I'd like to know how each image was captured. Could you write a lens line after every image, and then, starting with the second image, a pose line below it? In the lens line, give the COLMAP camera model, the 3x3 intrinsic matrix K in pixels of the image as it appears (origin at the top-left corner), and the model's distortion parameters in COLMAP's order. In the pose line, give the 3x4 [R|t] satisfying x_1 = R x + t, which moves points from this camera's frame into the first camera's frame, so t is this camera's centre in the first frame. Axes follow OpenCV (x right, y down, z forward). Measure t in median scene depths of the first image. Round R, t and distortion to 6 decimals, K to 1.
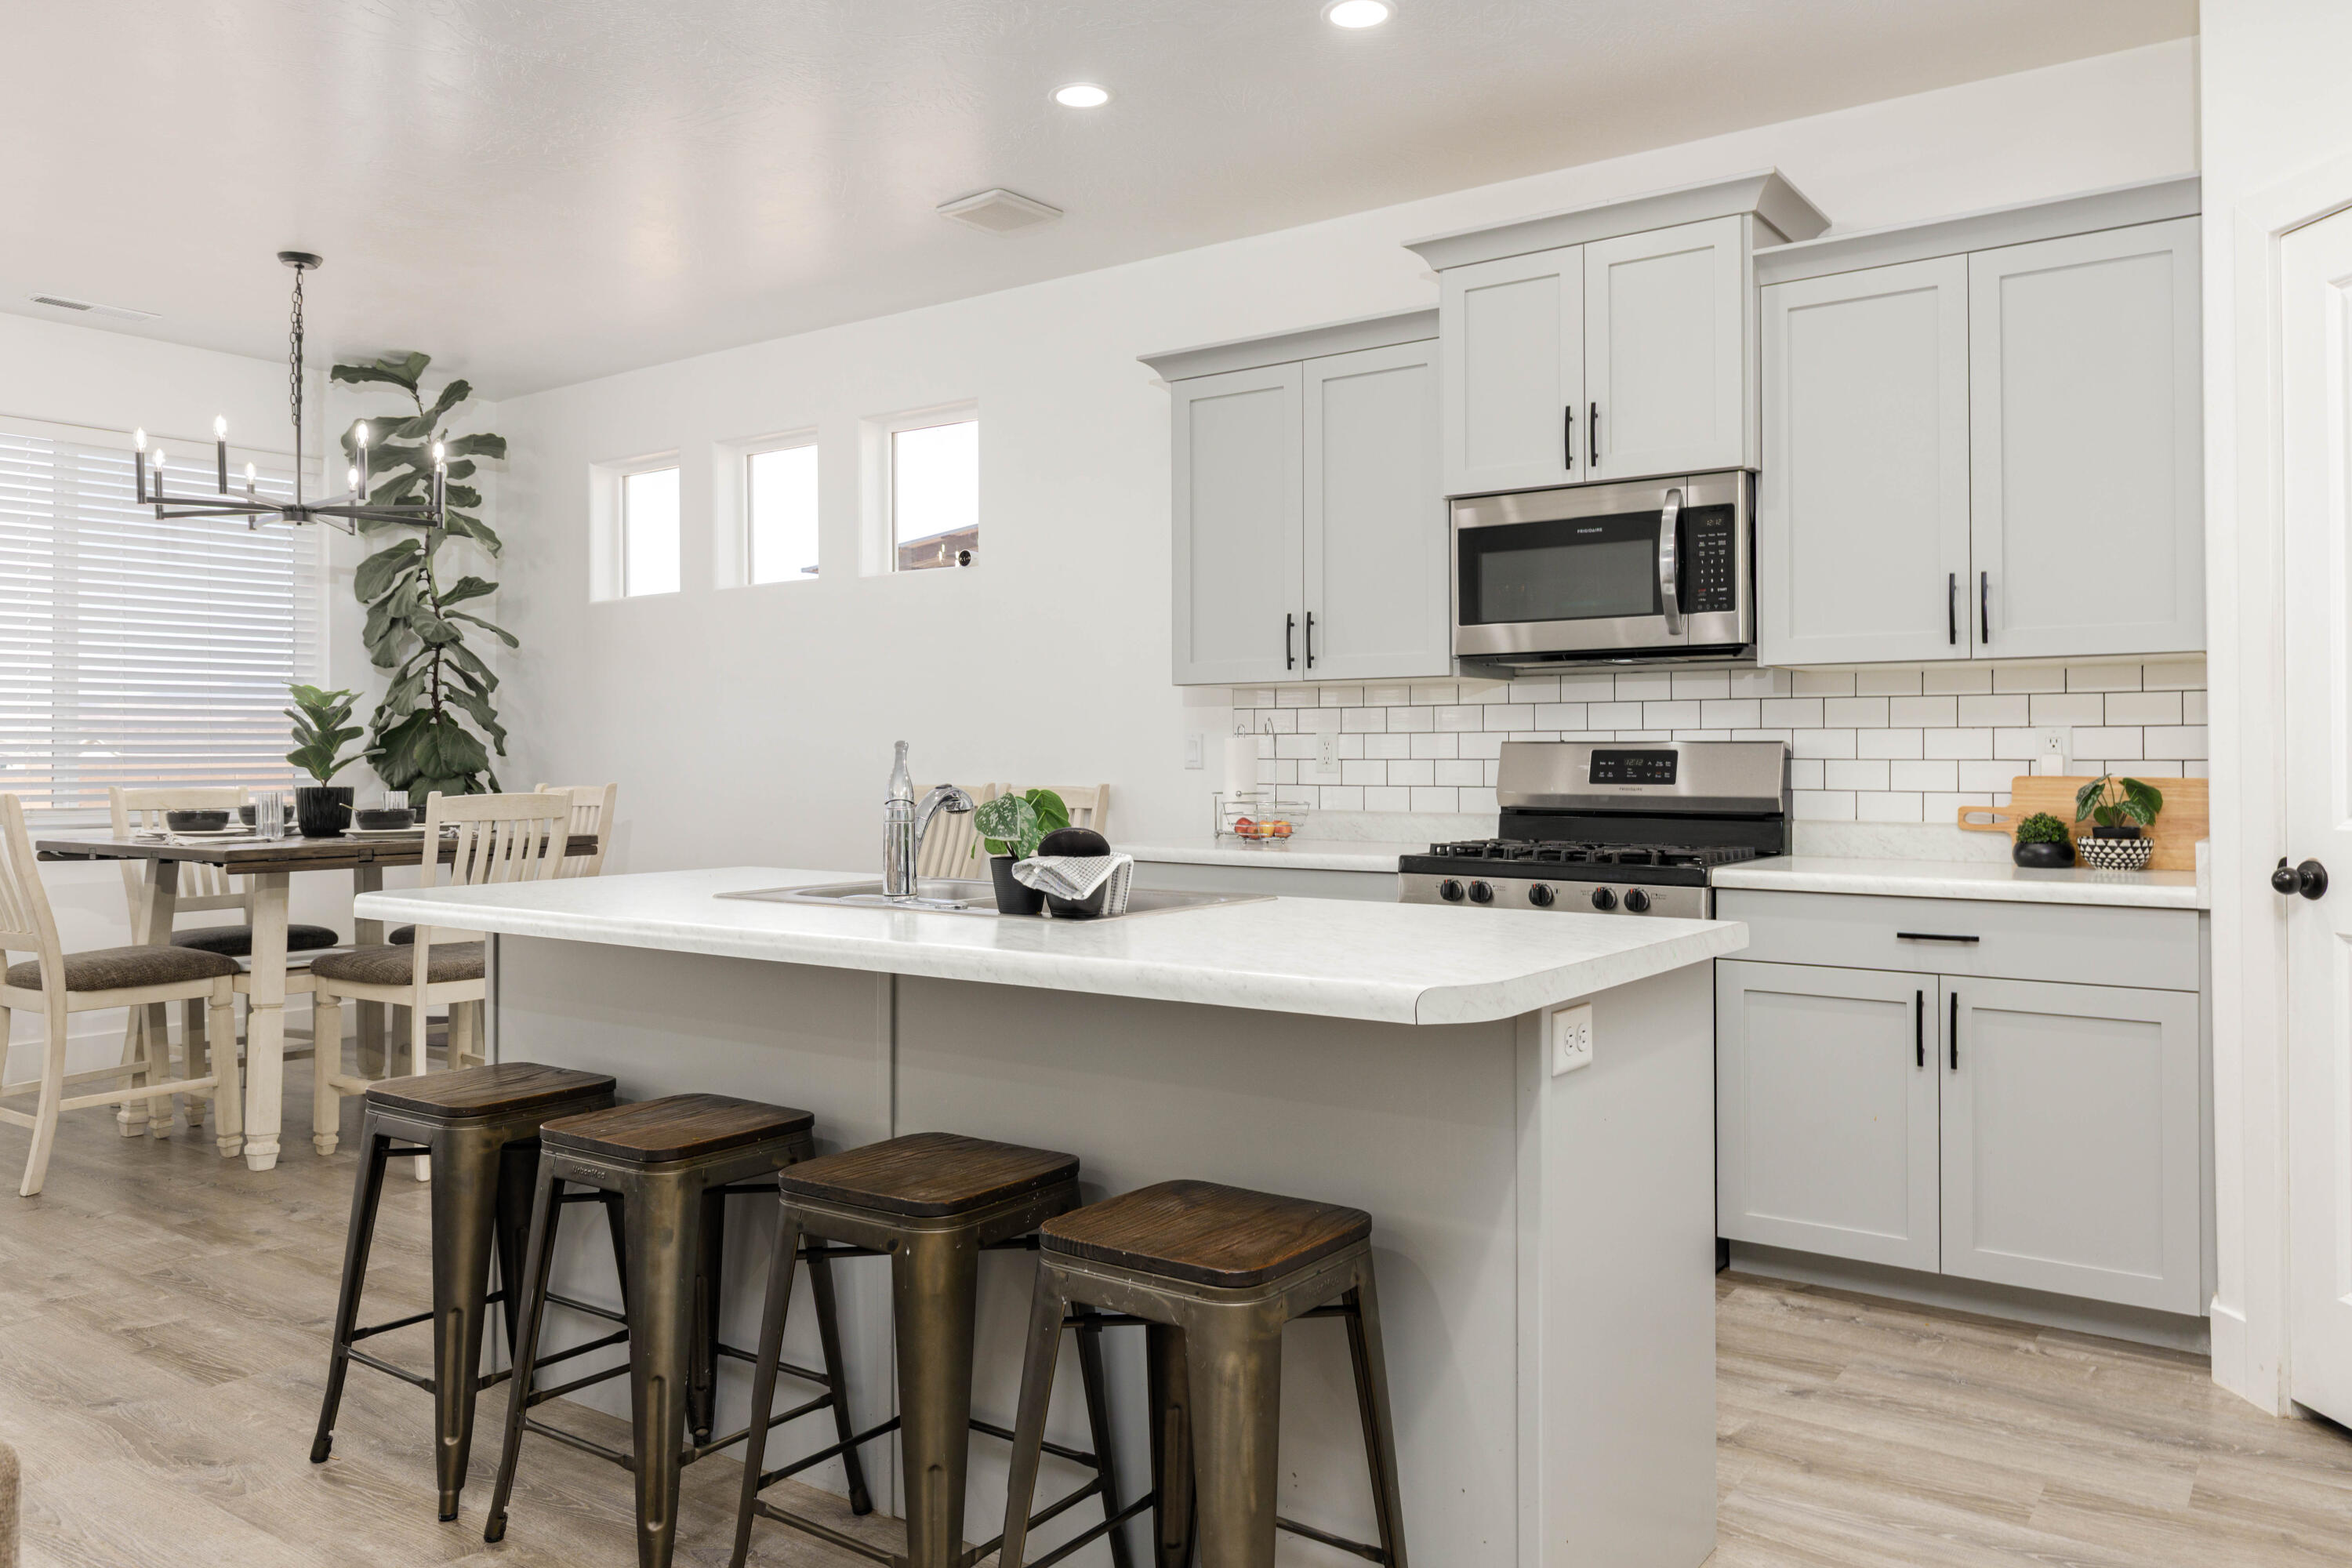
lens RADIAL K [[1680.9, 0, 1177.1], [0, 1680.9, 760.0], [0, 0, 1]] dist [-0.000384, 0.003268]
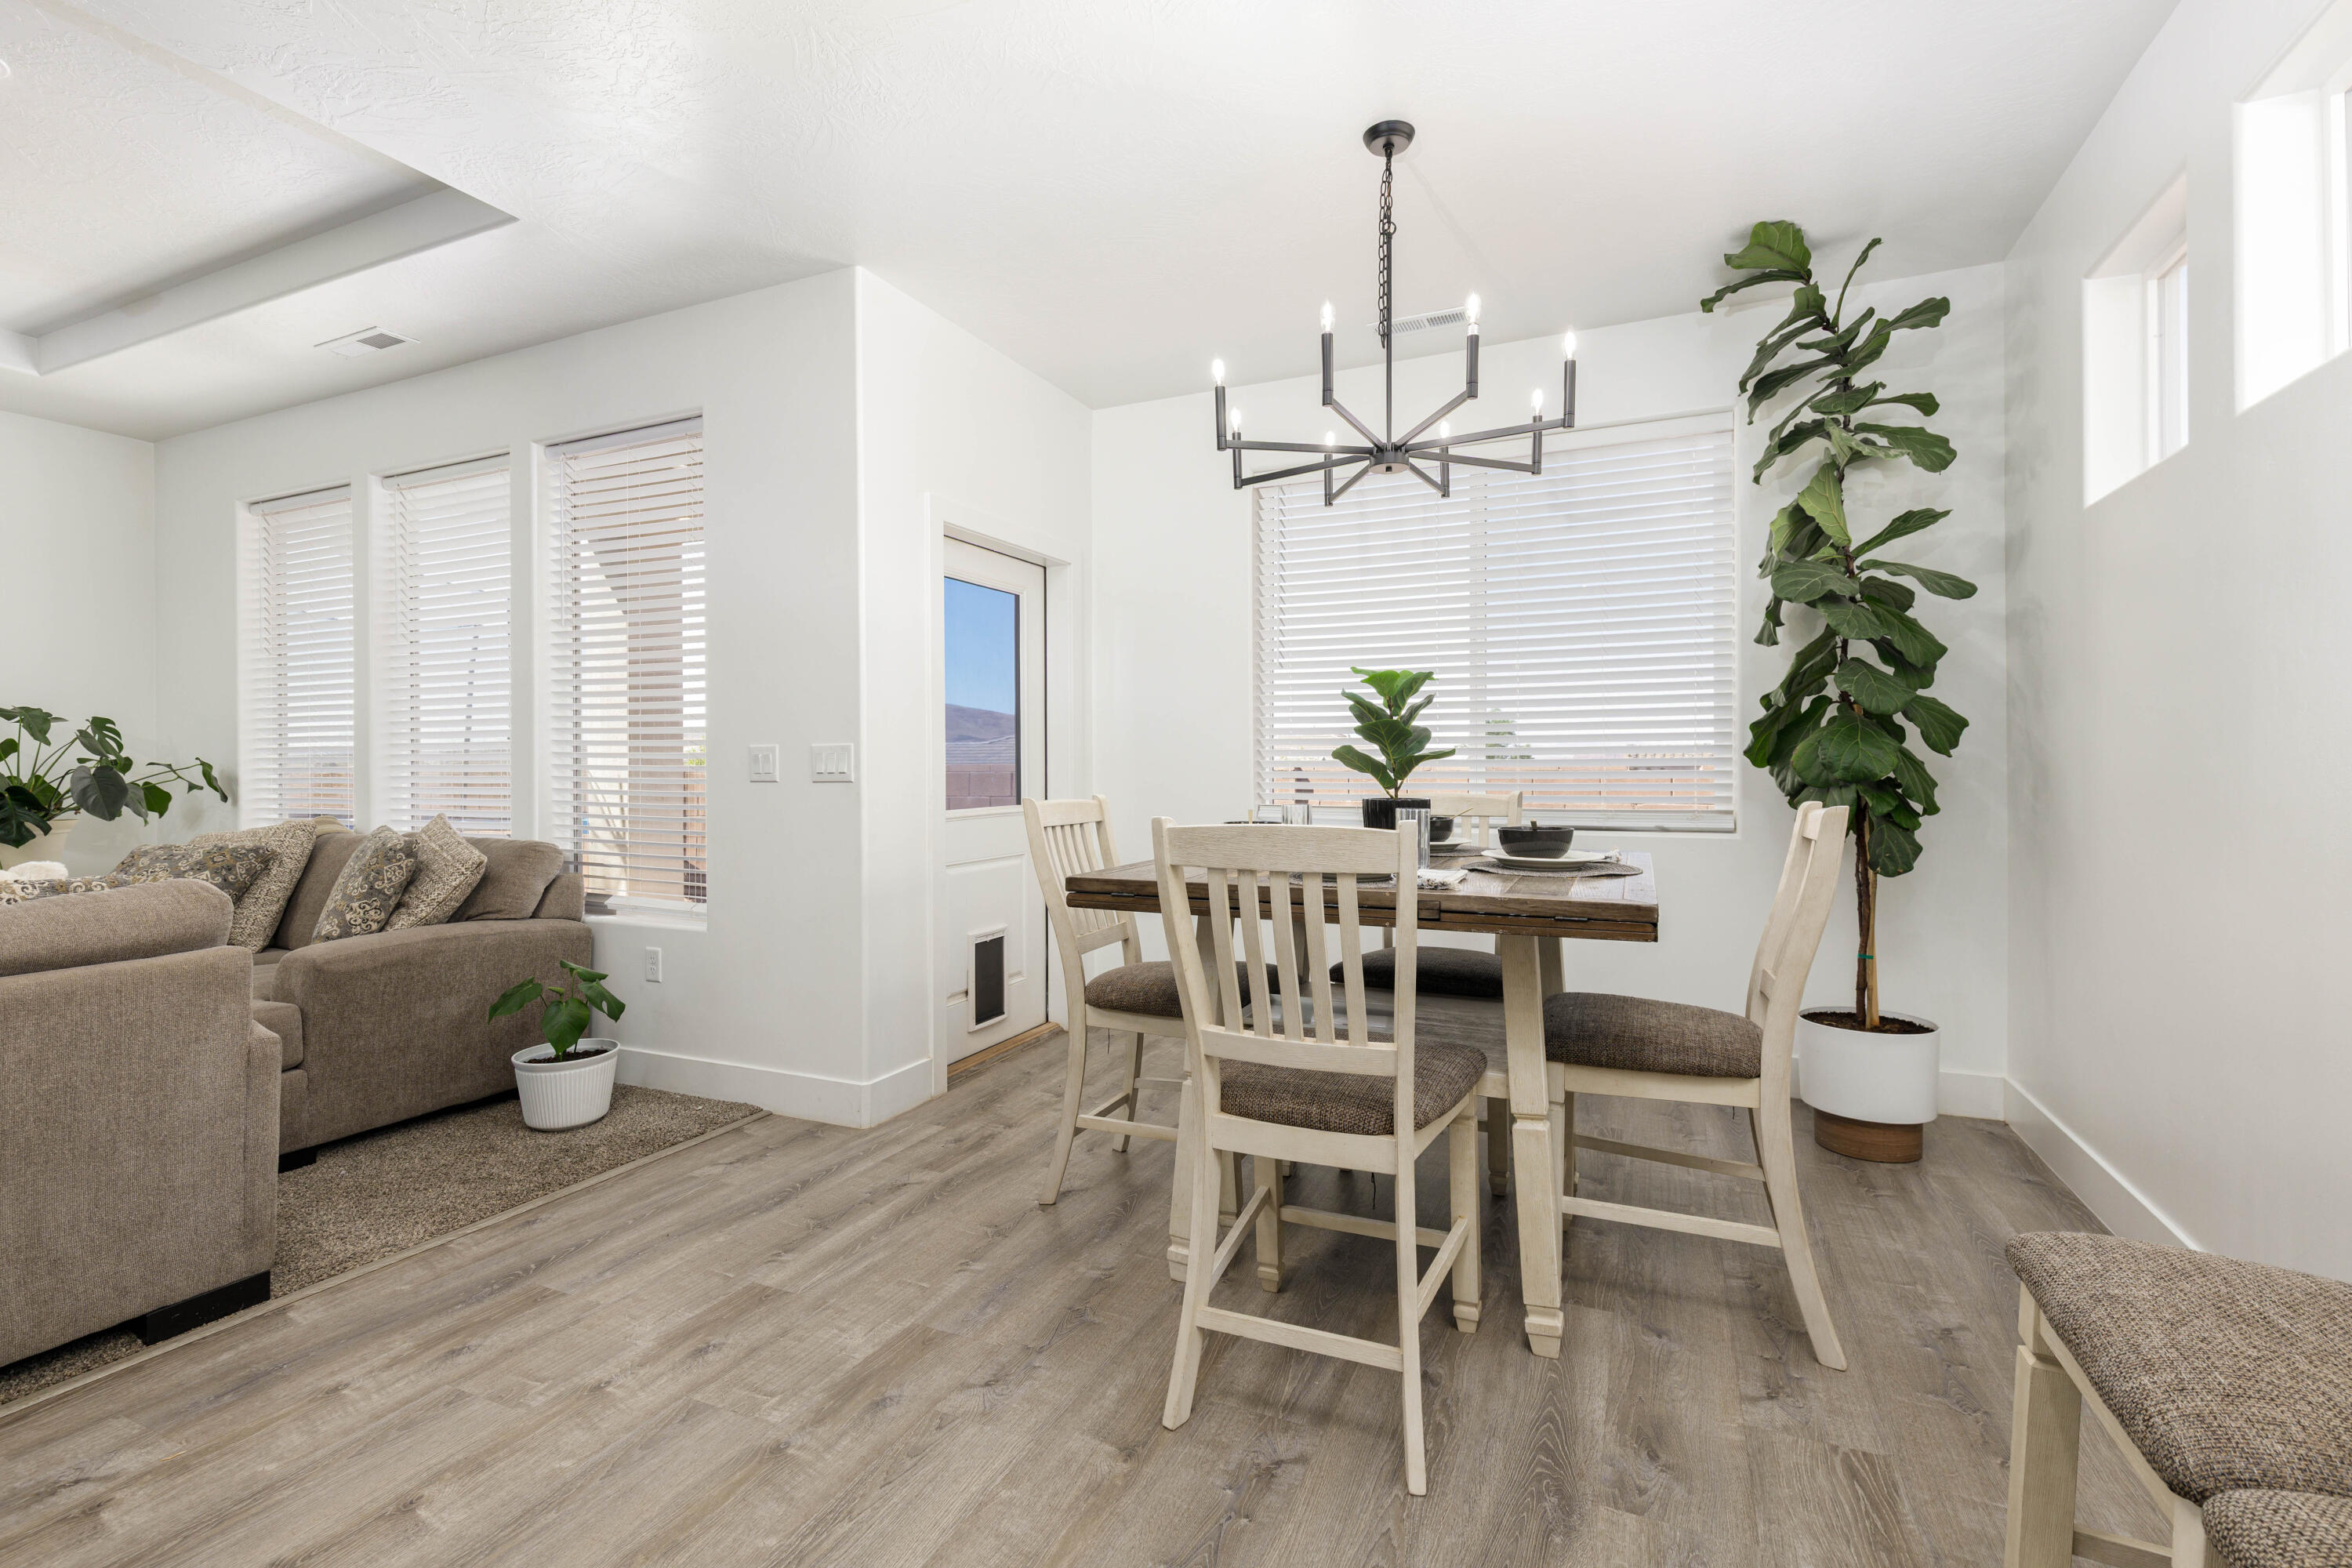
lens RADIAL K [[1060.9, 0, 1182.2], [0, 1060.9, 766.1], [0, 0, 1]] dist [0.004192, -0.001323]
pose [[0.211604, 0.004100, -0.977347, -0.058454], [0.003254, 0.999983, 0.004899, -0.001161], [0.977350, -0.004217, 0.211587, 1.012859]]
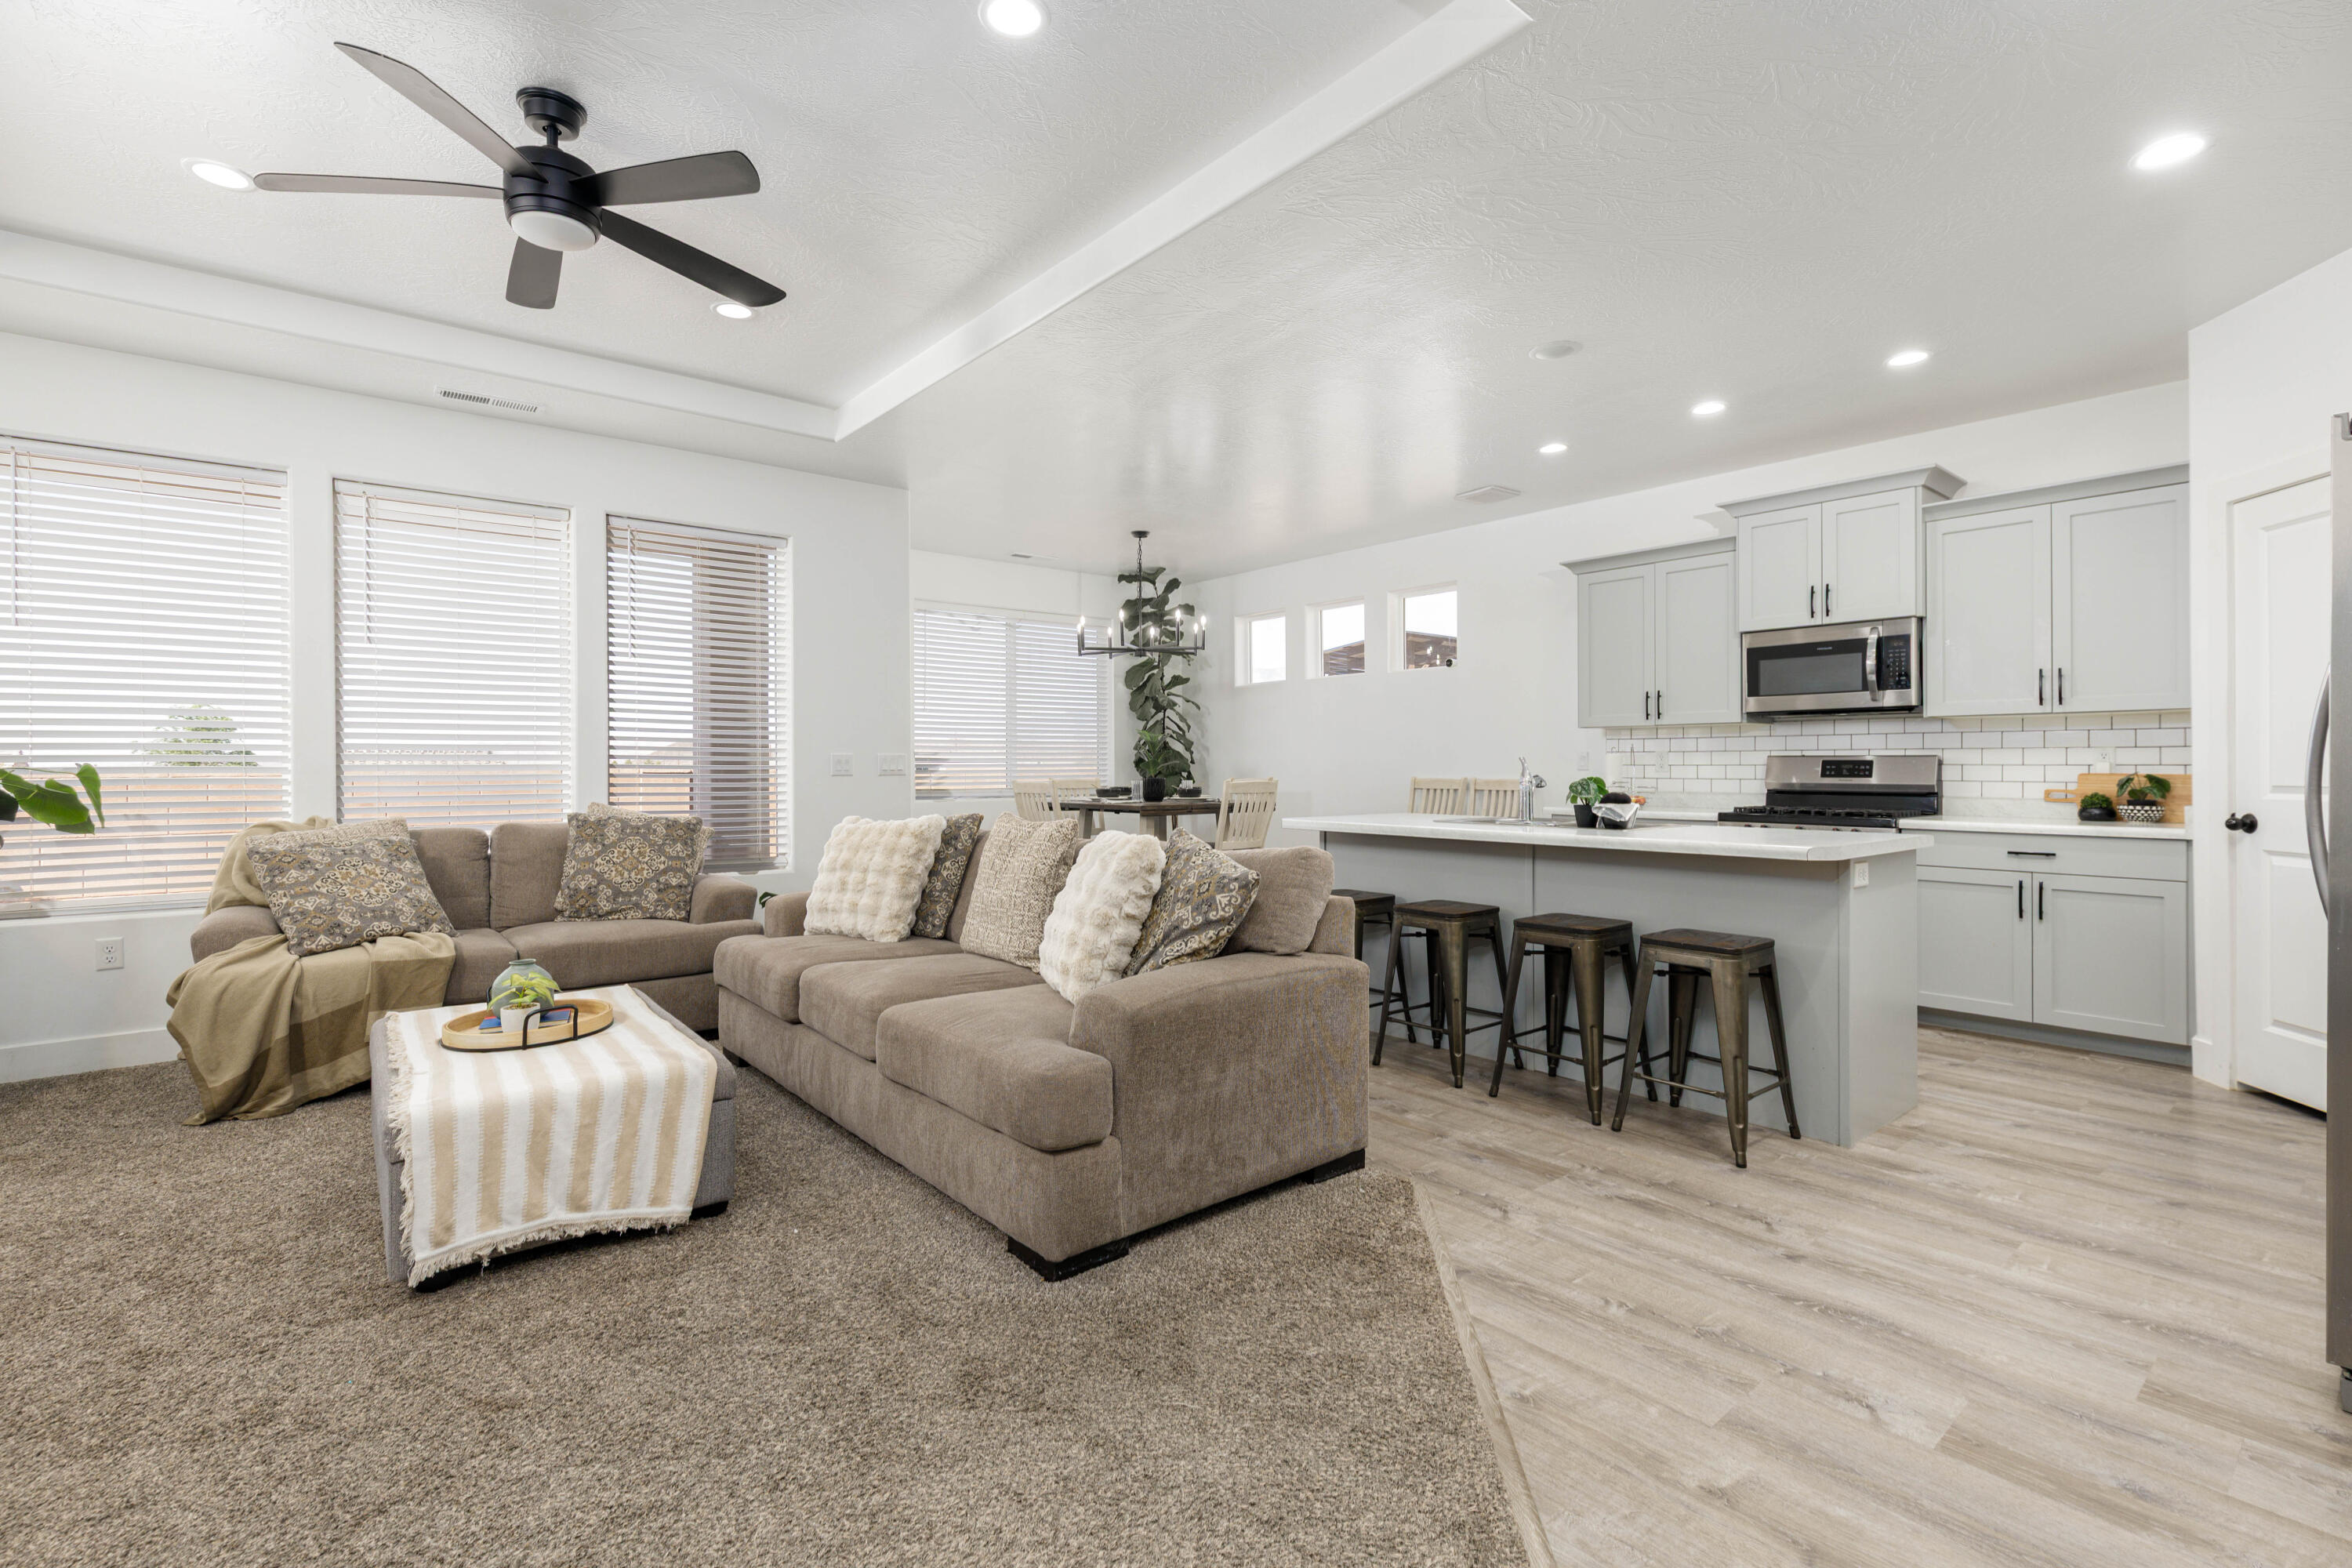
lens RADIAL K [[1060.9, 0, 1167.1], [0, 1060.9, 771.4], [0, 0, 1]] dist [0.004192, -0.001323]
pose [[0.966742, 0.001270, -0.255749, -0.181430], [-0.000228, 0.999992, 0.004104, 0.002469], [0.255752, -0.003909, 0.966735, -0.403182]]
